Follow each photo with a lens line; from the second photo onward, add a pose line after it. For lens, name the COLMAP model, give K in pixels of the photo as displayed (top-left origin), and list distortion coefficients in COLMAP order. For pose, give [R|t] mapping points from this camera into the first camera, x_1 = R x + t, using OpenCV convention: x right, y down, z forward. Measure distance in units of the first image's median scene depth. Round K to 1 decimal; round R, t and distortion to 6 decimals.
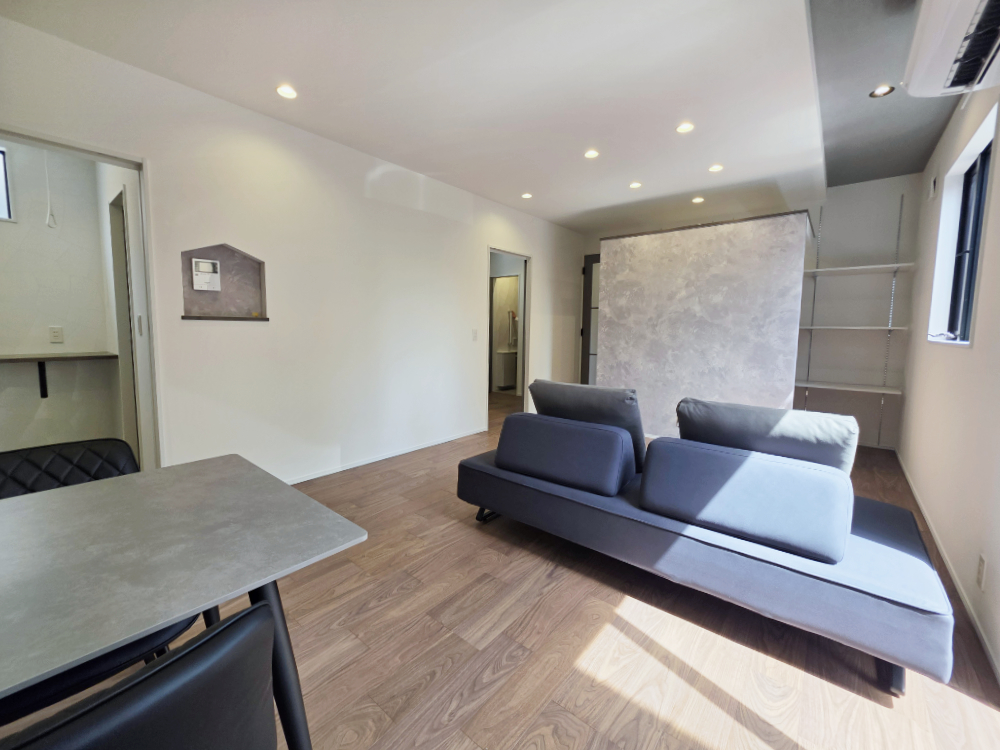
lens RADIAL K [[416.5, 0, 506.1], [0, 416.5, 371.0], [0, 0, 1]] dist [0.001309, 0.000597]
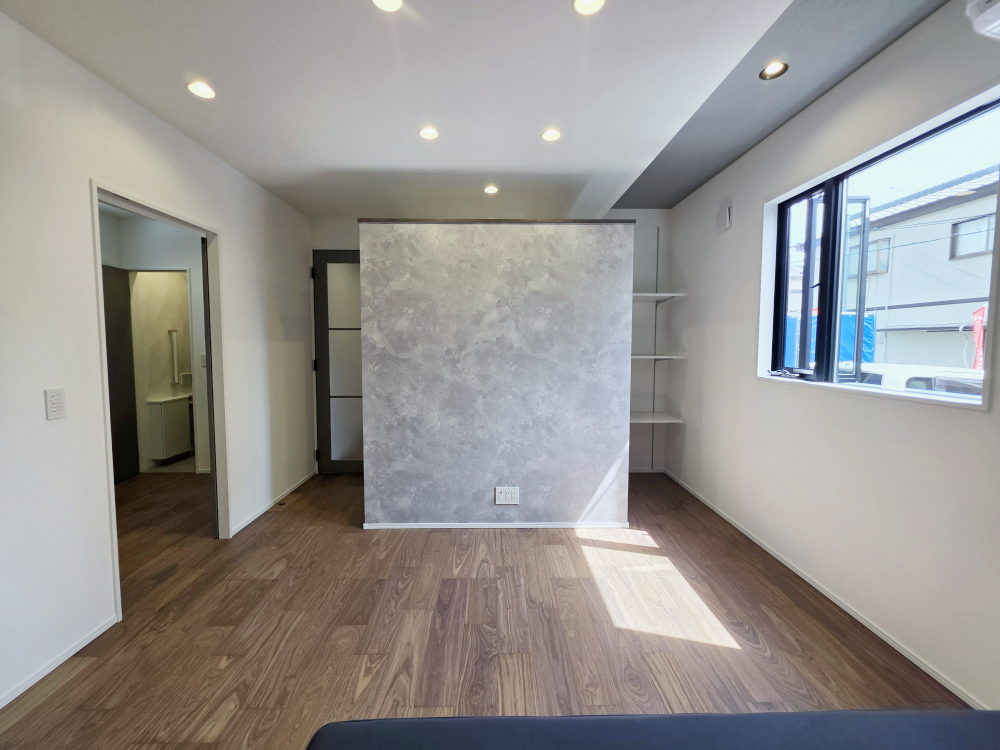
lens RADIAL K [[396.1, 0, 502.1], [0, 396.1, 367.5], [0, 0, 1]] dist [0.000249, 0.000296]
pose [[0.764647, -0.051687, 0.642373, 0.006041], [0.074635, 0.997174, -0.008606, -0.090418], [-0.640113, 0.054524, 0.766344, 0.480409]]
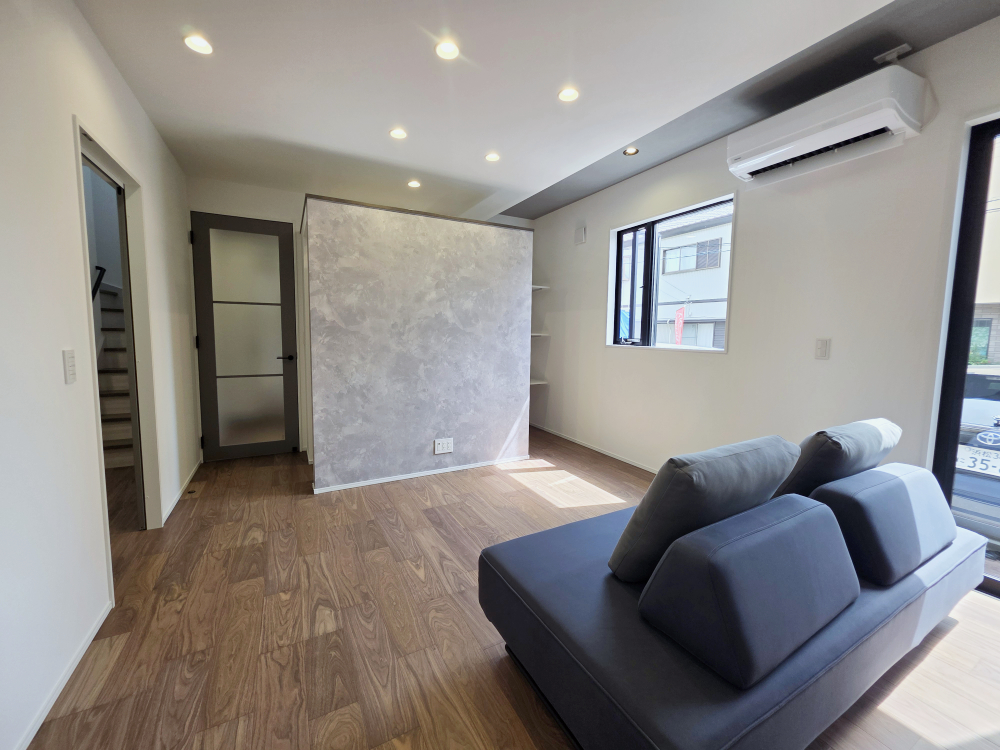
lens RADIAL K [[393.5, 0, 499.9], [0, 393.5, 367.8], [0, 0, 1]] dist [-0.000135, -0.000109]
pose [[0.384198, -0.091716, 0.918684, -0.248009], [0.088797, 0.994111, 0.062111, -0.078014], [-0.918970, 0.057714, 0.390080, 0.572069]]
